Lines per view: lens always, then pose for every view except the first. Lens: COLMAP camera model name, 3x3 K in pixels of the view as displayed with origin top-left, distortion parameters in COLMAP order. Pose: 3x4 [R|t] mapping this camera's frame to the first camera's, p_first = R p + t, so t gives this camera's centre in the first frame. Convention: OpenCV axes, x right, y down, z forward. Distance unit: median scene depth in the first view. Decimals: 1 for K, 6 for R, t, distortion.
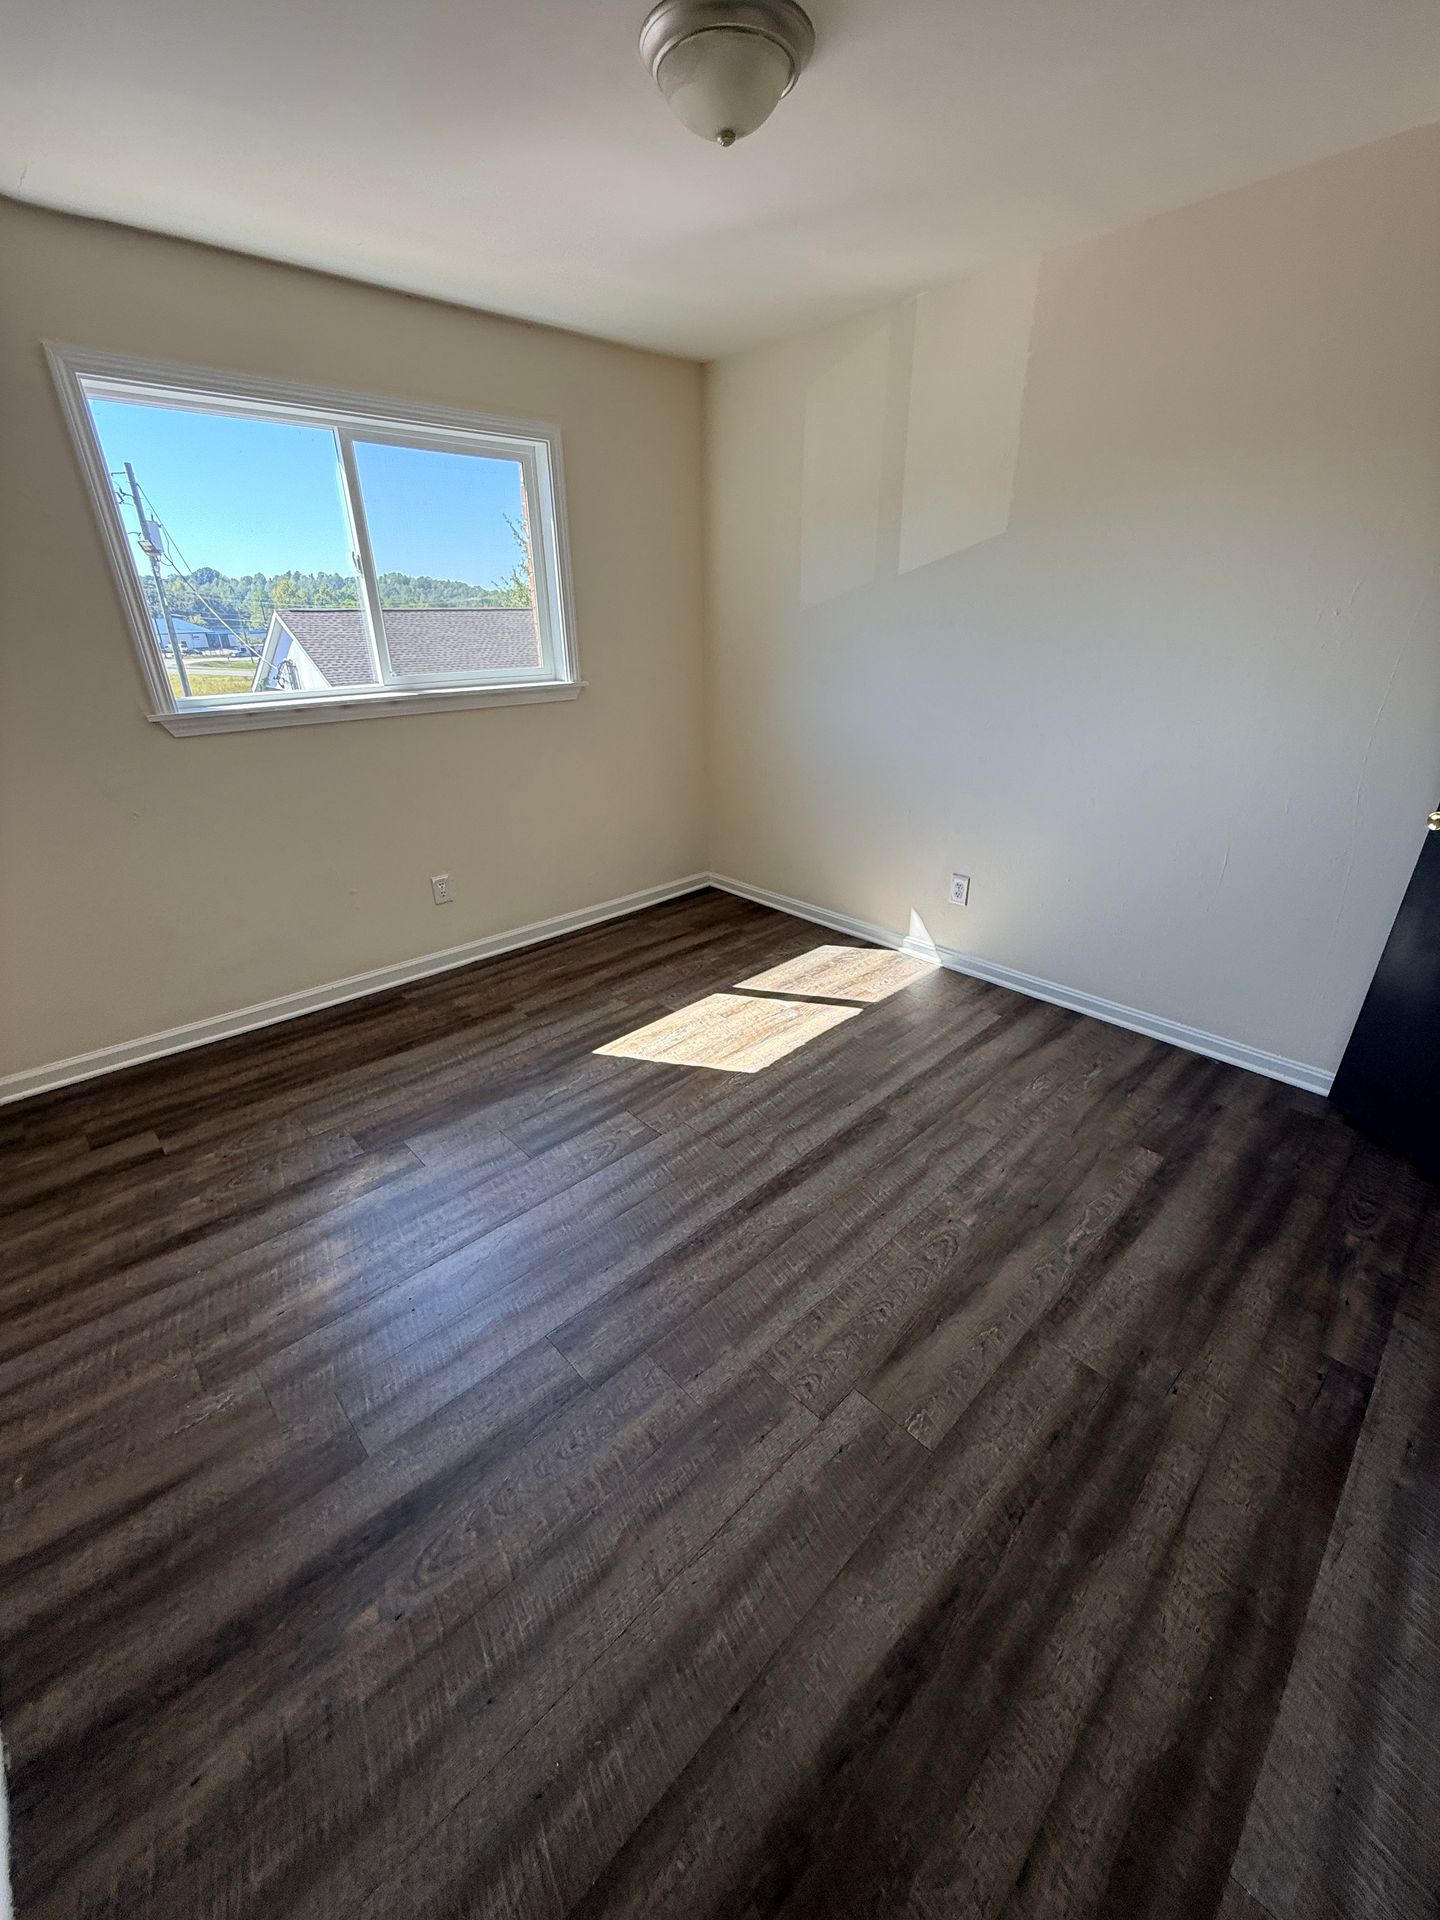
lens RADIAL K [[767.7, 0, 725.8], [0, 767.7, 968.4], [0, 0, 1]] dist [0.000159, -0.000049]
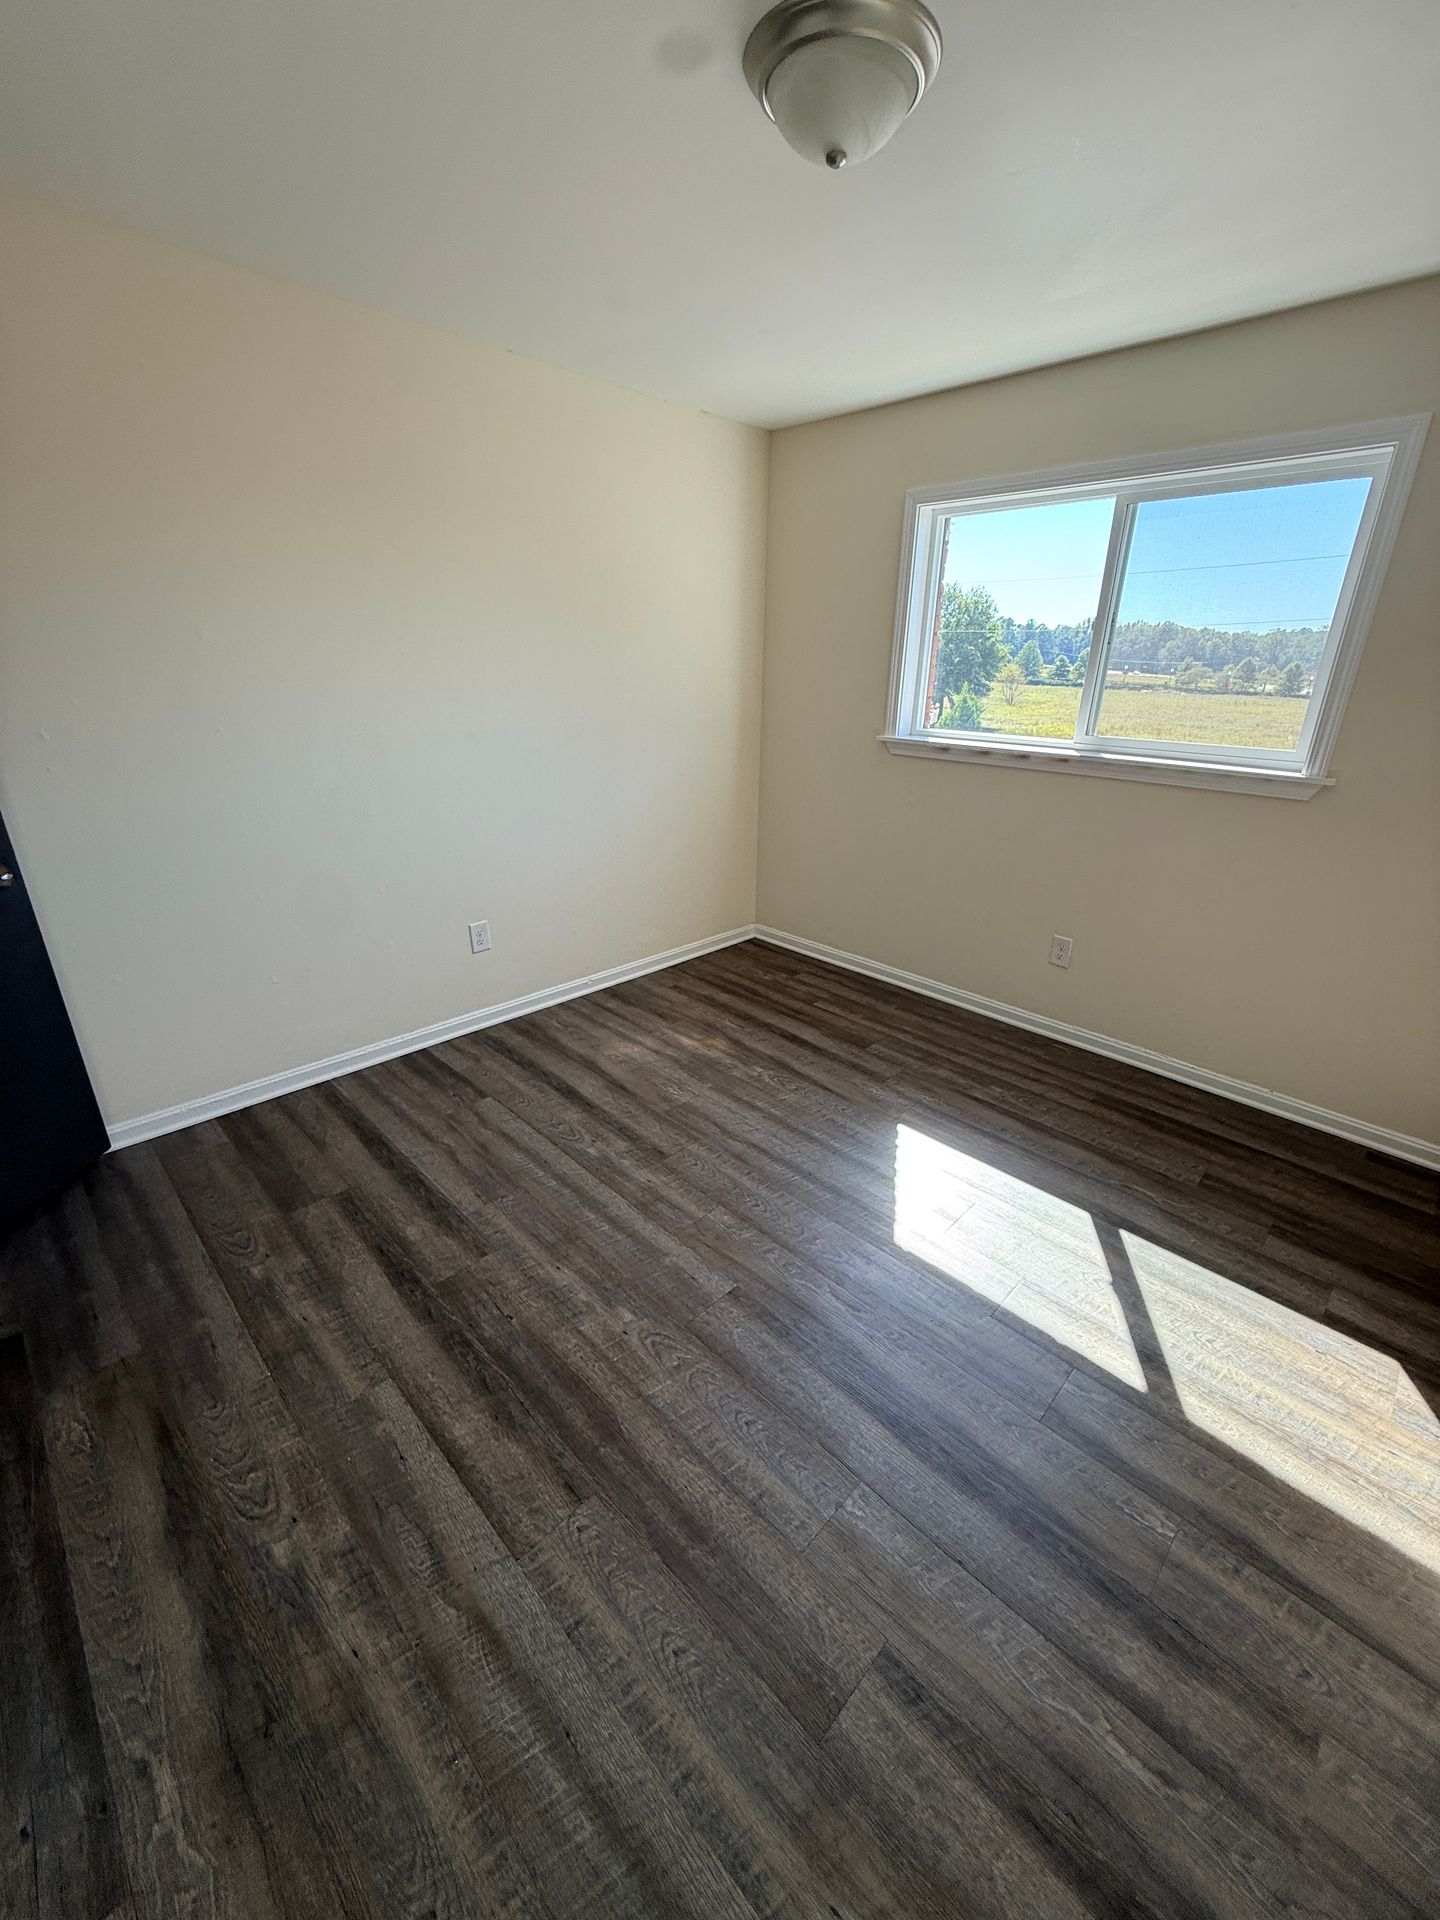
lens RADIAL K [[771.8, 0, 720.0], [0, 771.8, 960.0], [0, 0, 1]] dist [0.000191, -0.000042]
pose [[0.010556, 0.359246, -0.933183, 0.668477], [-0.444456, 0.837667, 0.317448, -0.280179], [0.895739, 0.411407, 0.168512, 0.614778]]
